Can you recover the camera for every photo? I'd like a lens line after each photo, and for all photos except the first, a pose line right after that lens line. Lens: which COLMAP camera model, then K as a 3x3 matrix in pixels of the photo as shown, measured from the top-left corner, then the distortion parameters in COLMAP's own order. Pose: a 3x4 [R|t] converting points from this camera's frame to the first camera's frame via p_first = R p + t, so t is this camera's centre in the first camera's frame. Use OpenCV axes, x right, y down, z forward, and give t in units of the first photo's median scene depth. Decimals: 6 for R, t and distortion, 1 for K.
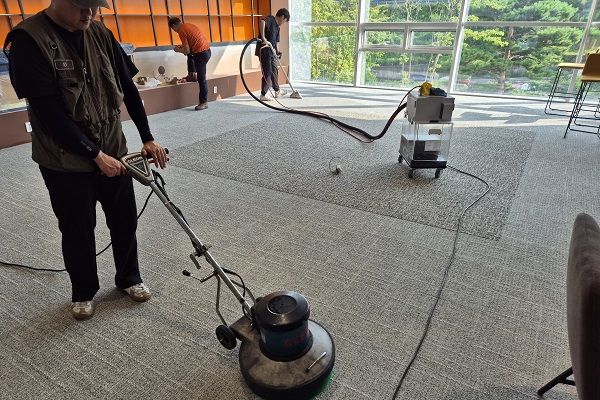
lens RADIAL K [[403.0, 0, 300.0], [0, 403.0, 200.0], [0, 0, 1]] dist [0.070277, -0.072414]
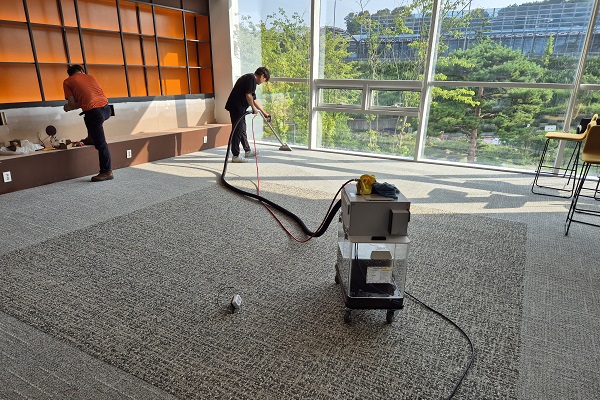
lens RADIAL K [[403.0, 0, 300.0], [0, 403.0, 200.0], [0, 0, 1]] dist [0.070277, -0.072414]
pose [[0.998804, 0.008444, 0.048156, 0.092452], [-0.002887, 0.993439, -0.114326, -0.092210], [-0.048805, 0.114050, 0.992276, 0.201759]]
